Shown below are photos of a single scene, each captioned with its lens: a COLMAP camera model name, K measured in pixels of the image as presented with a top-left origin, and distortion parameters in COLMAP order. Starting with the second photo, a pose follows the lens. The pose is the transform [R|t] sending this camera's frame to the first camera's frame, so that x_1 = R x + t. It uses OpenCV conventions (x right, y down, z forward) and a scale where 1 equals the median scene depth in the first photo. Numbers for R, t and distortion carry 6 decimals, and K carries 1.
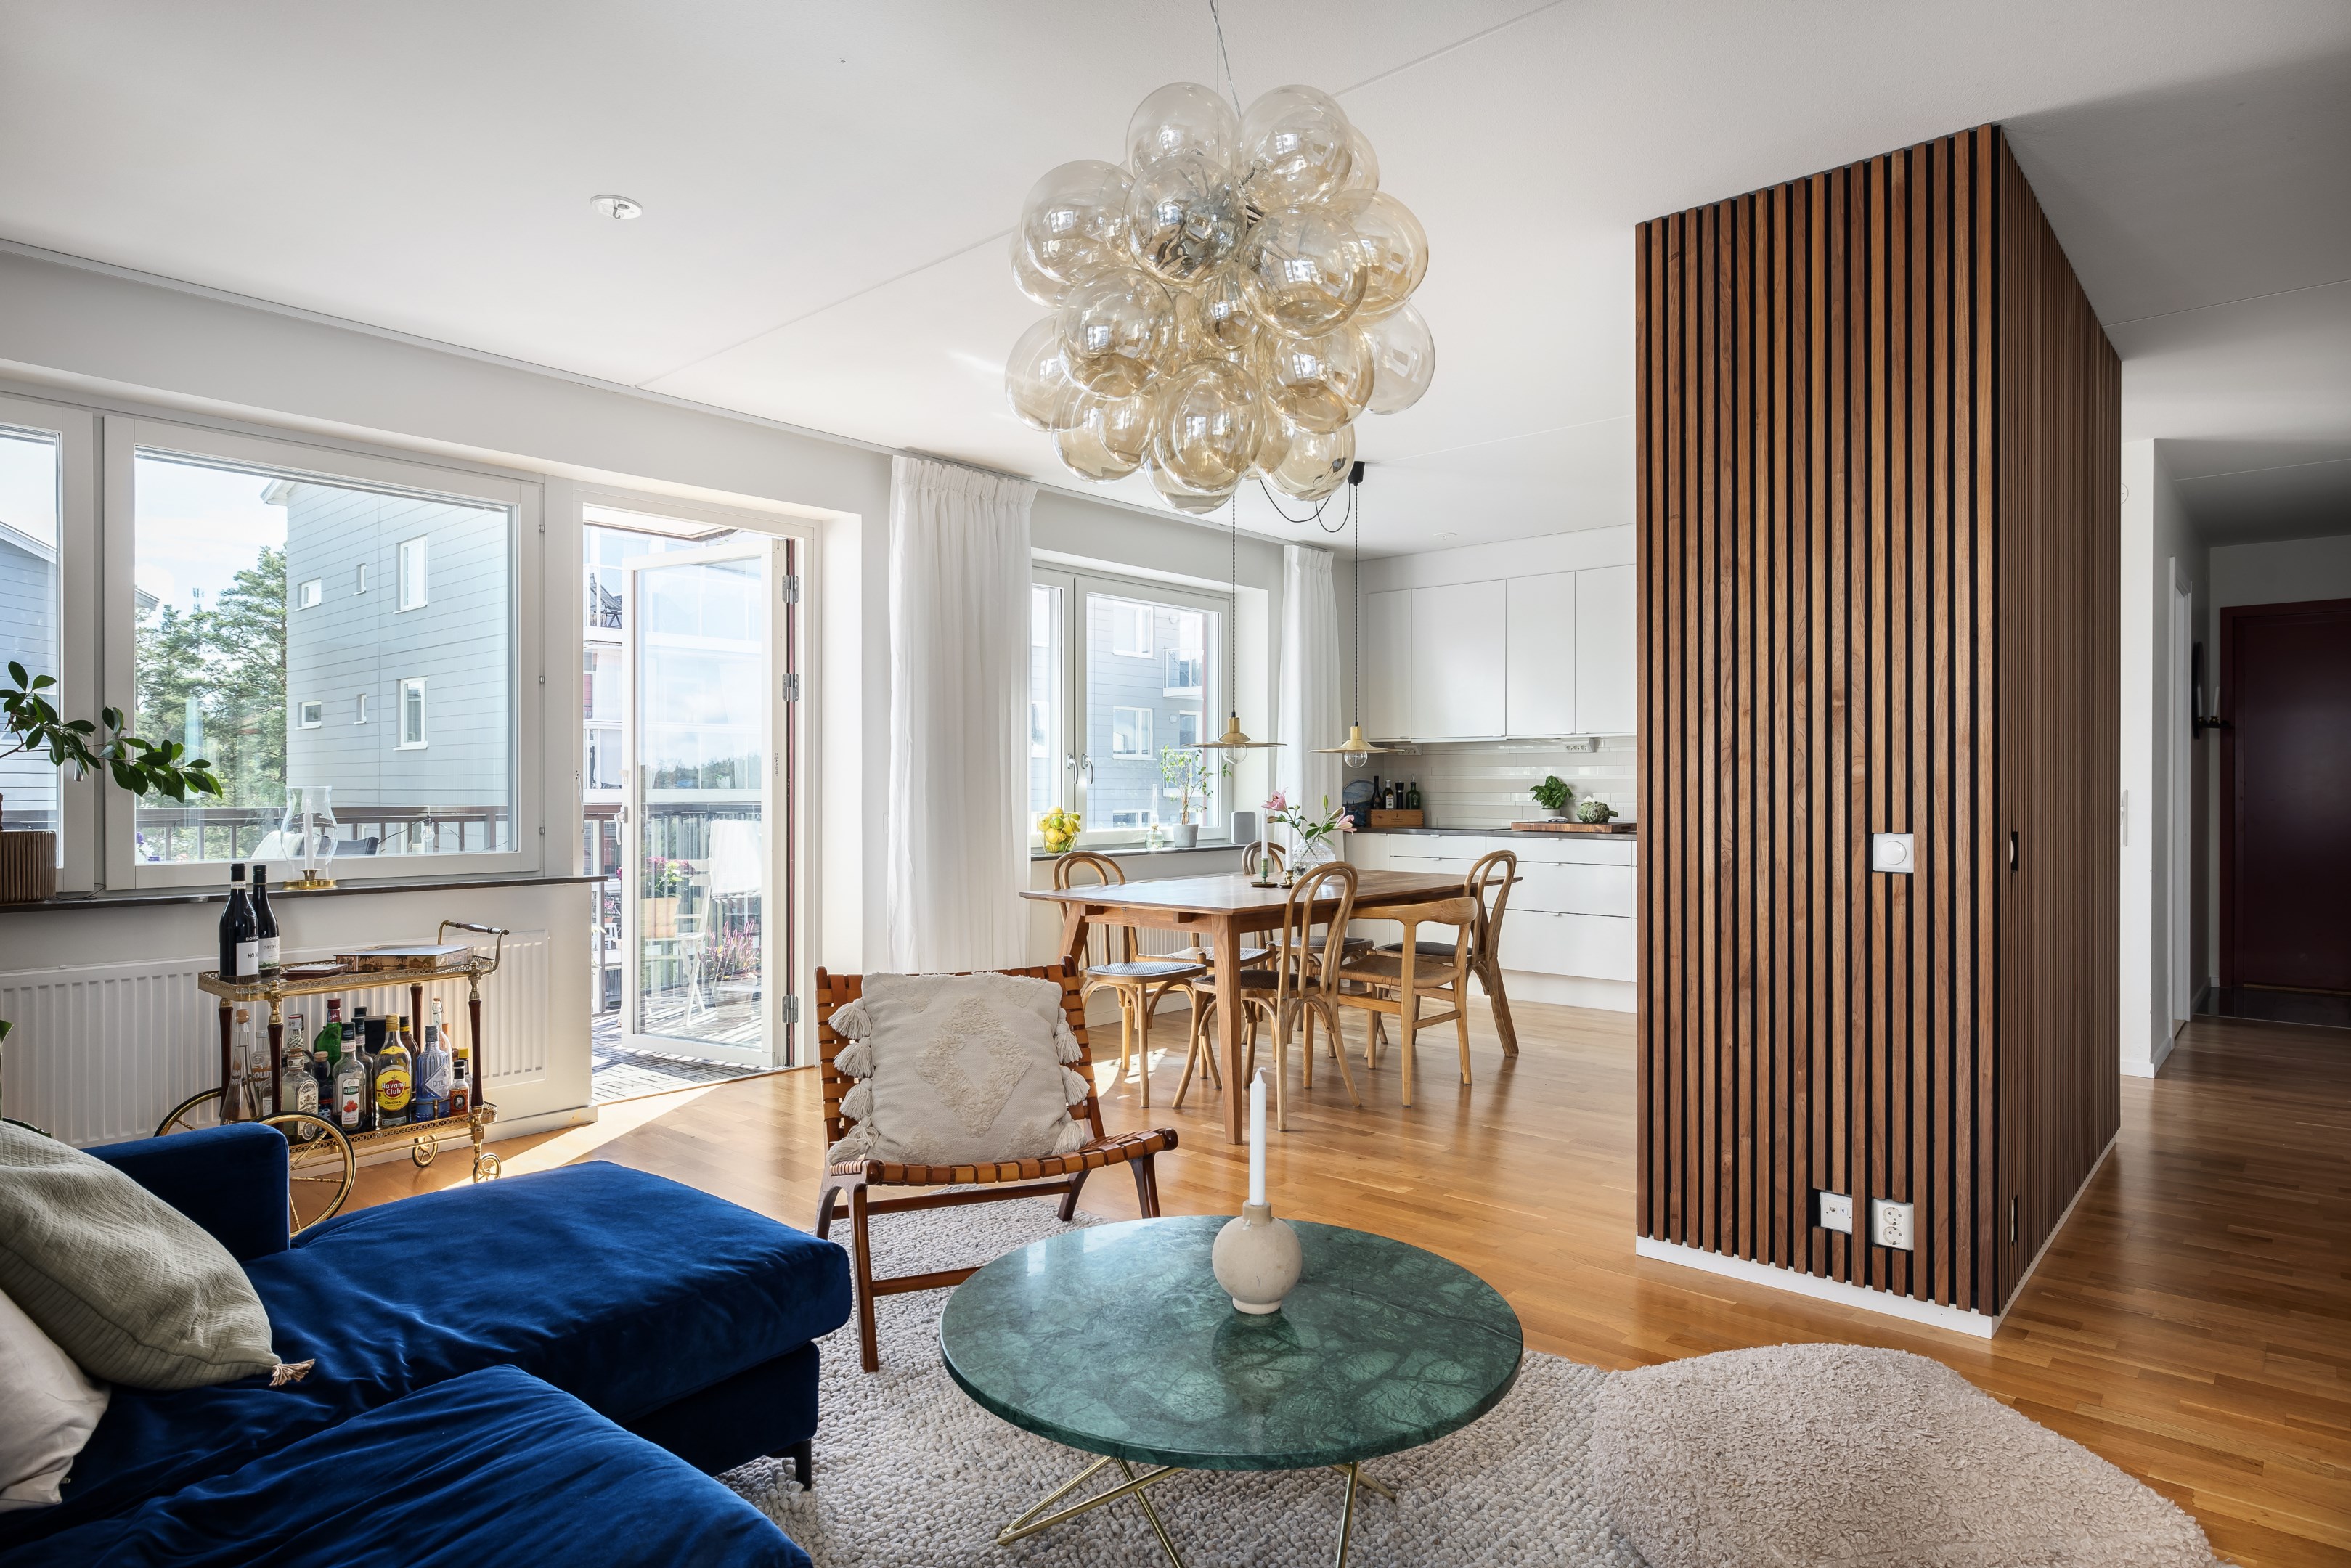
lens RADIAL K [[1339.3, 0, 1175.5], [0, 1339.3, 784.0], [0, 0, 1]] dist [0.022472, -0.000430]
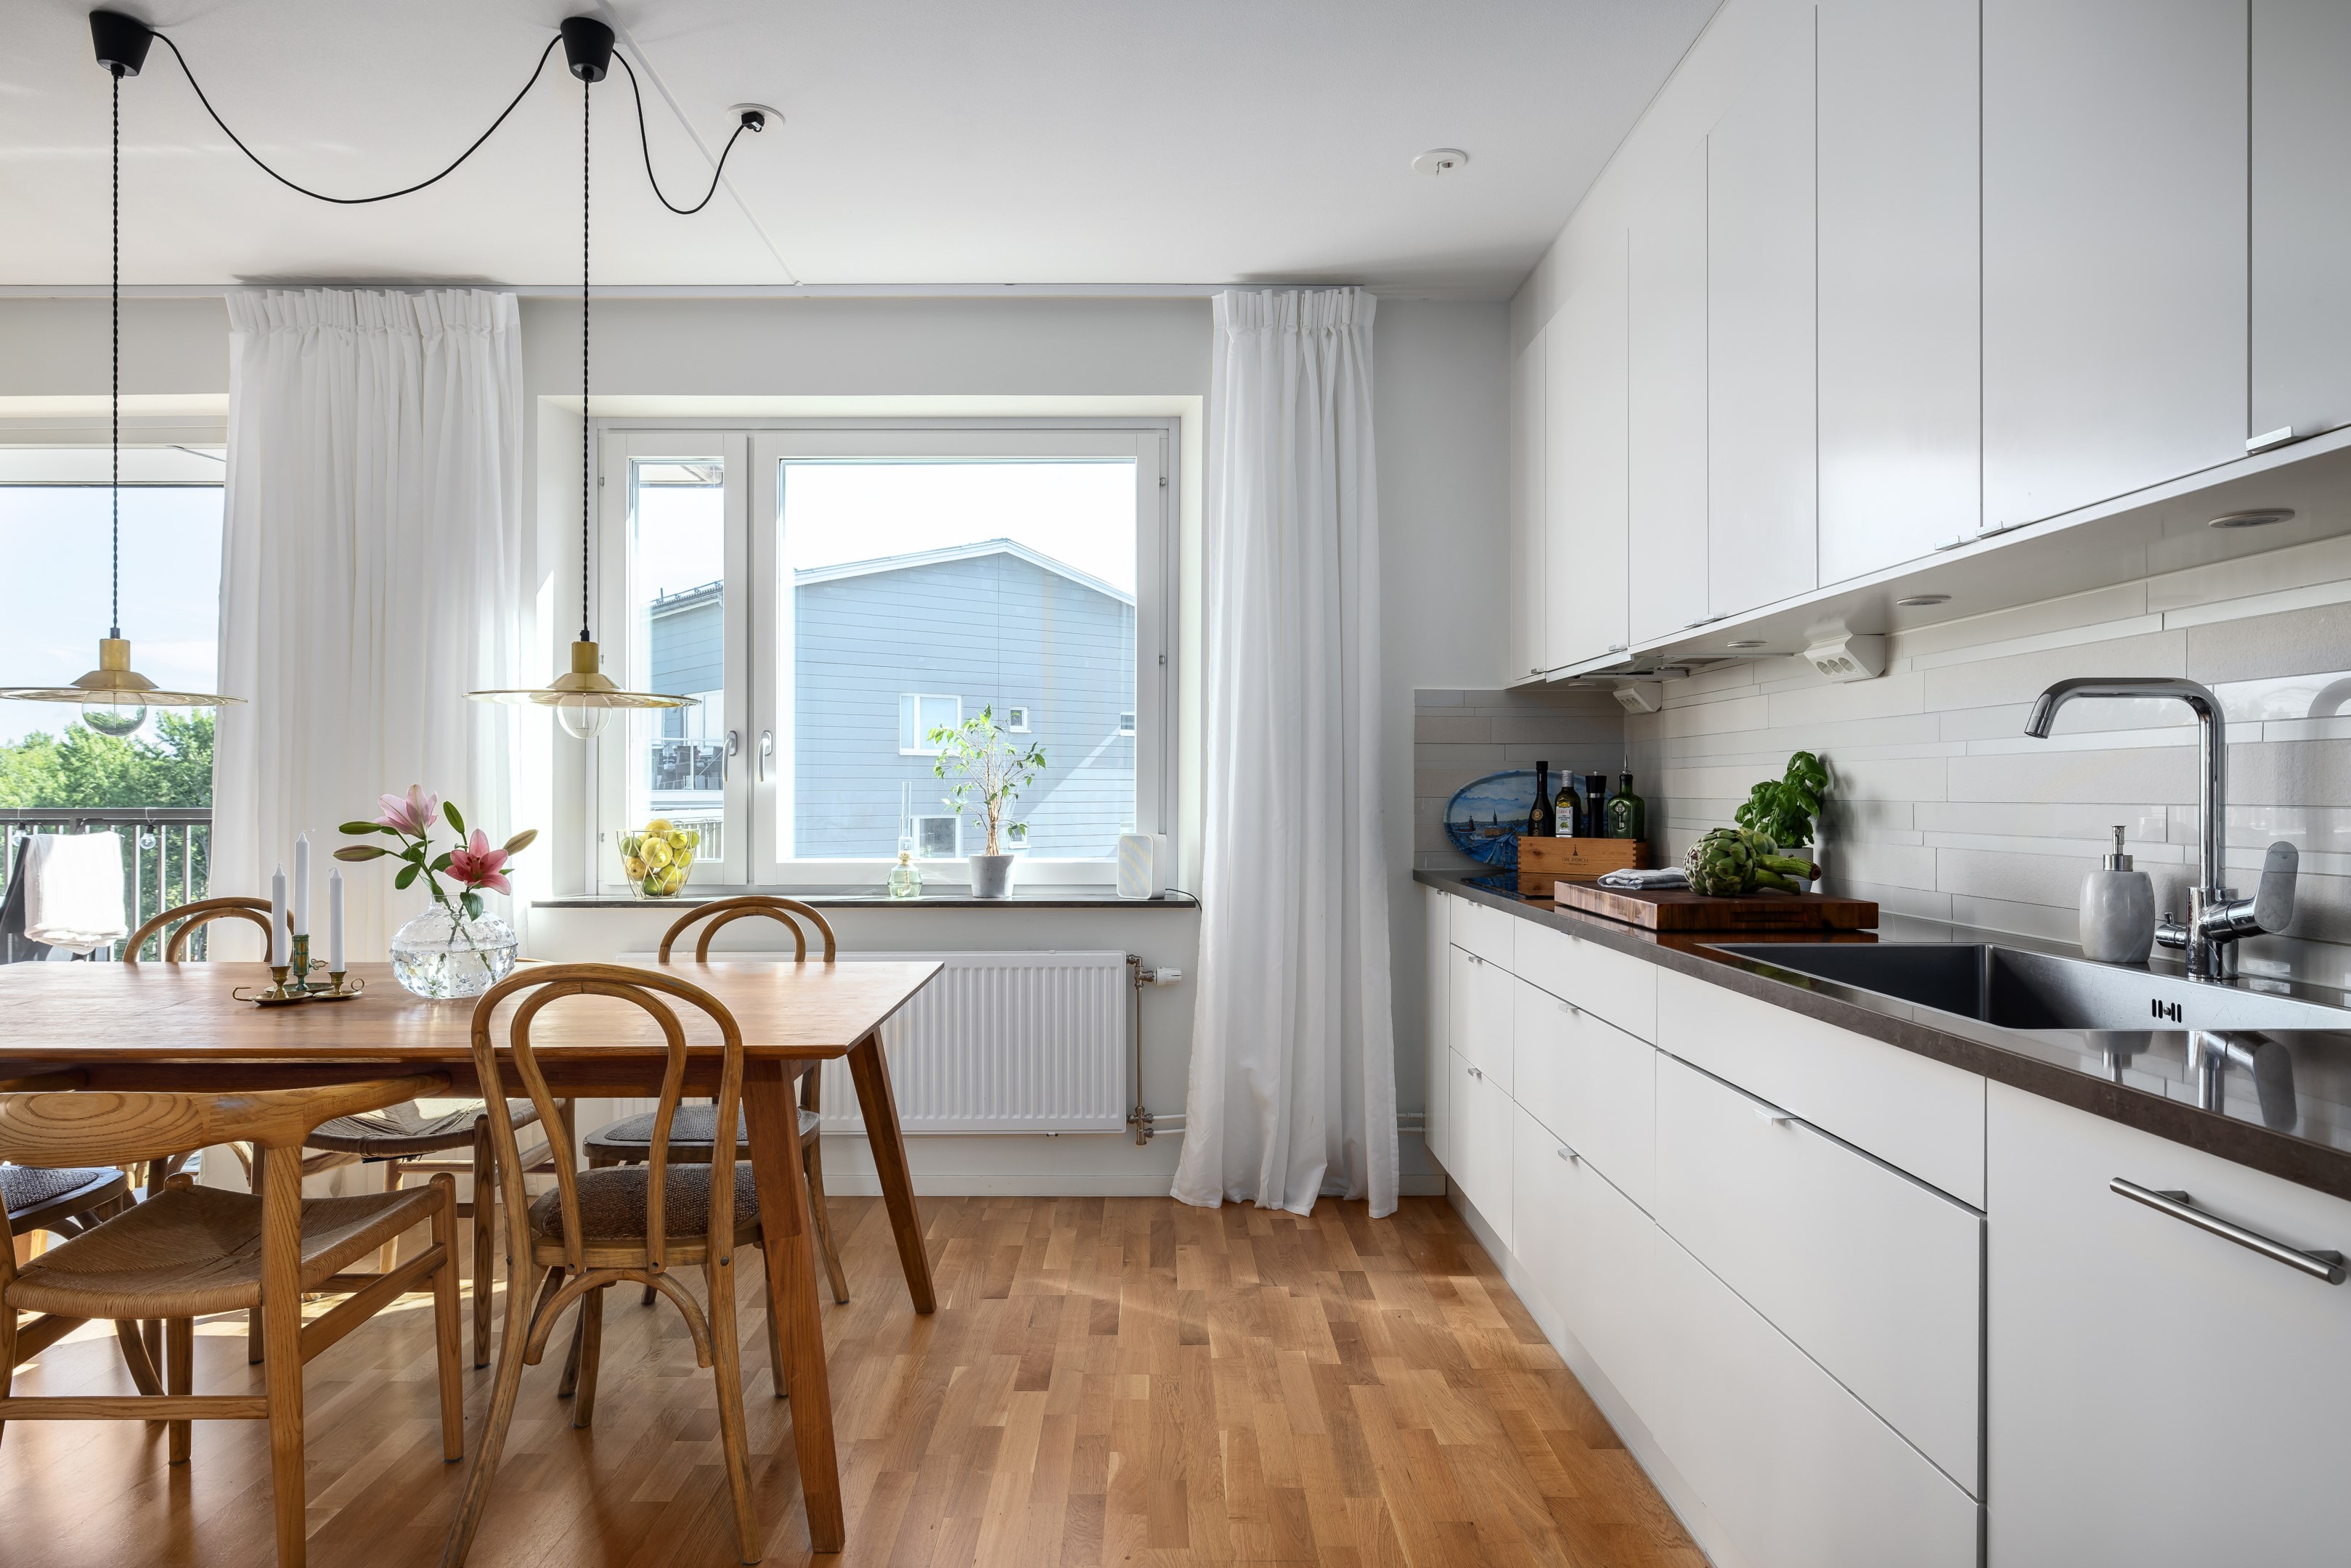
lens RADIAL K [[1386.4, 0, 1175.5], [0, 1386.4, 784.0], [0, 0, 1]] dist [0.000005, 0.000004]
pose [[0.659908, -0.005242, -0.751328, 0.454978], [0.003225, 0.999986, -0.004144, 0.003442], [0.751339, 0.000312, 0.659916, 0.651850]]
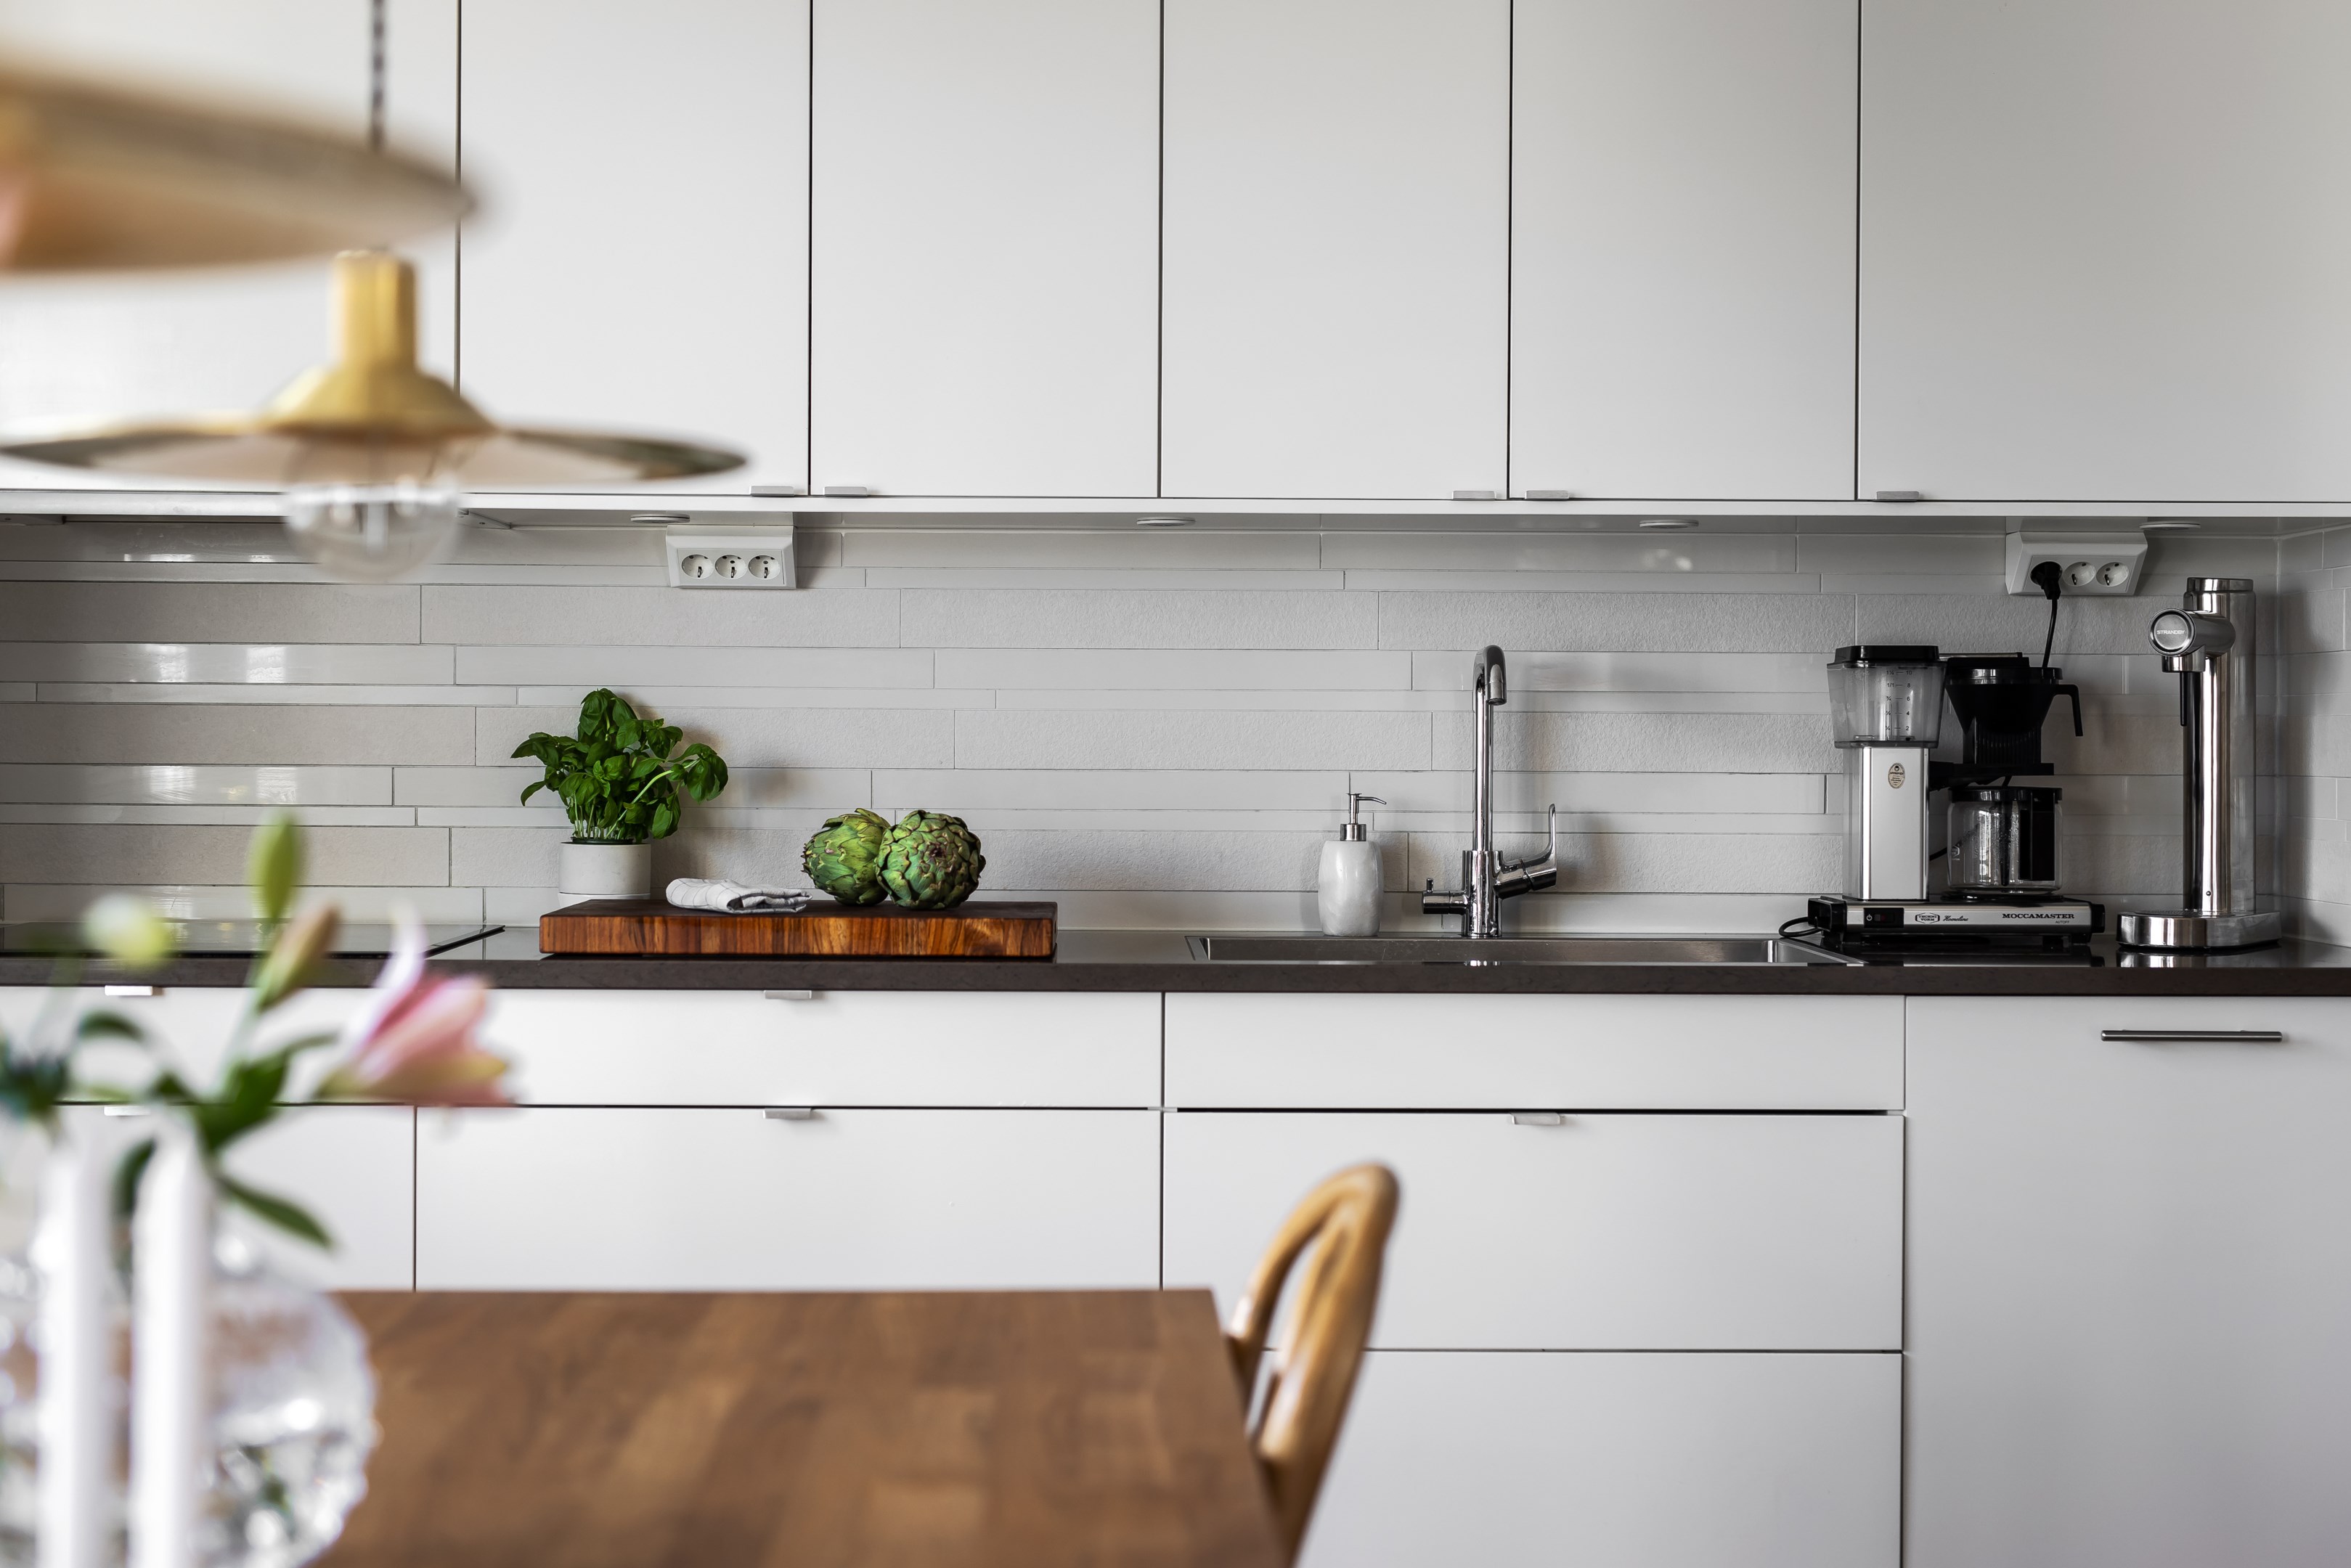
lens RADIAL K [[3263.6, 0, 1175.5], [0, 3263.6, 784.0], [0, 0, 1]] dist [0.046009, 0.032126]
pose [[0.738940, -0.004603, 0.673755, -0.010004], [-0.005695, 0.999898, 0.013077, 0.001767], [-0.673747, -0.013500, 0.738839, 0.555528]]
